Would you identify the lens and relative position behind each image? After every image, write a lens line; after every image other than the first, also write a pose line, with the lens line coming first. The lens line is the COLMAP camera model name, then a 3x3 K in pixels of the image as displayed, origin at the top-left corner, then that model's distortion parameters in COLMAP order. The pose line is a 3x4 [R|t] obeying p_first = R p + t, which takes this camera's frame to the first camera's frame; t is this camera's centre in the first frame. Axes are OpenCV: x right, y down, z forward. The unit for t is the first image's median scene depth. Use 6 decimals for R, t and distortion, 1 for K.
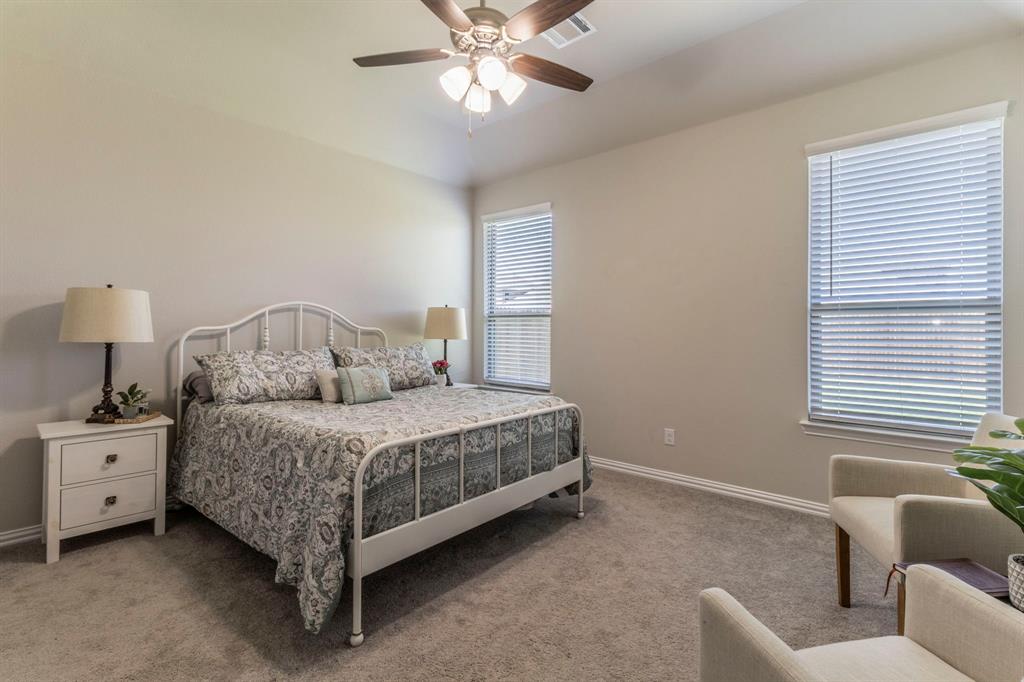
lens RADIAL K [[473.8, 0, 522.6], [0, 473.8, 329.7], [0, 0, 1]] dist [-0.002192, 0.000826]
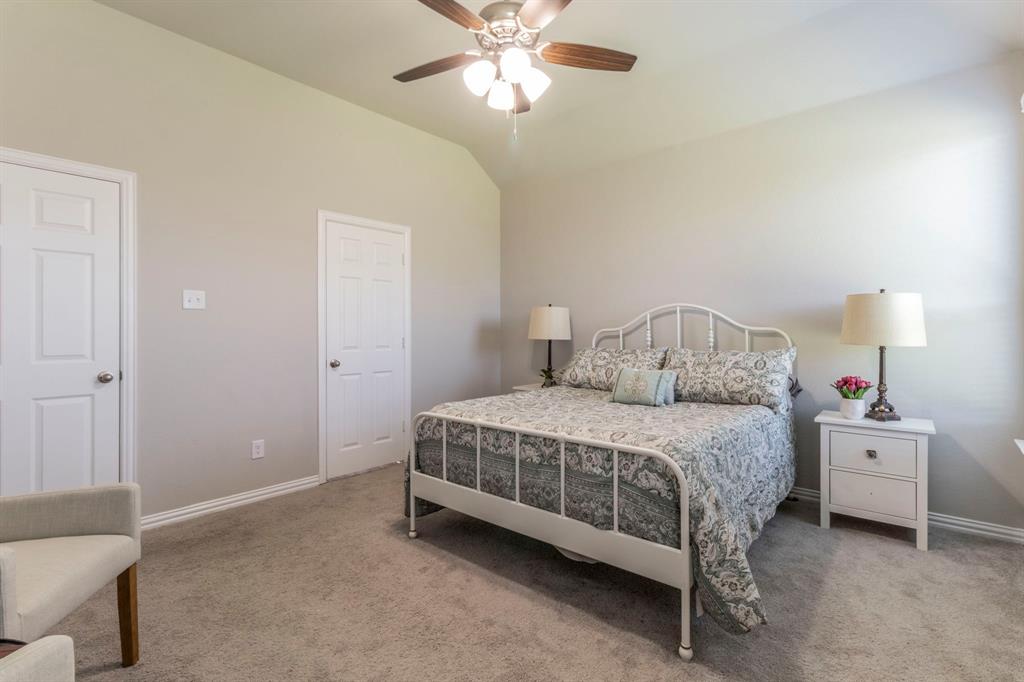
lens RADIAL K [[473.8, 0, 520.4], [0, 473.8, 342.3], [0, 0, 1]] dist [-0.002192, 0.000826]
pose [[-0.007417, 0.017893, -0.999812, 0.771868], [0.002998, 0.999836, 0.017871, 0.006950], [0.999968, -0.002864, -0.007469, 0.905152]]
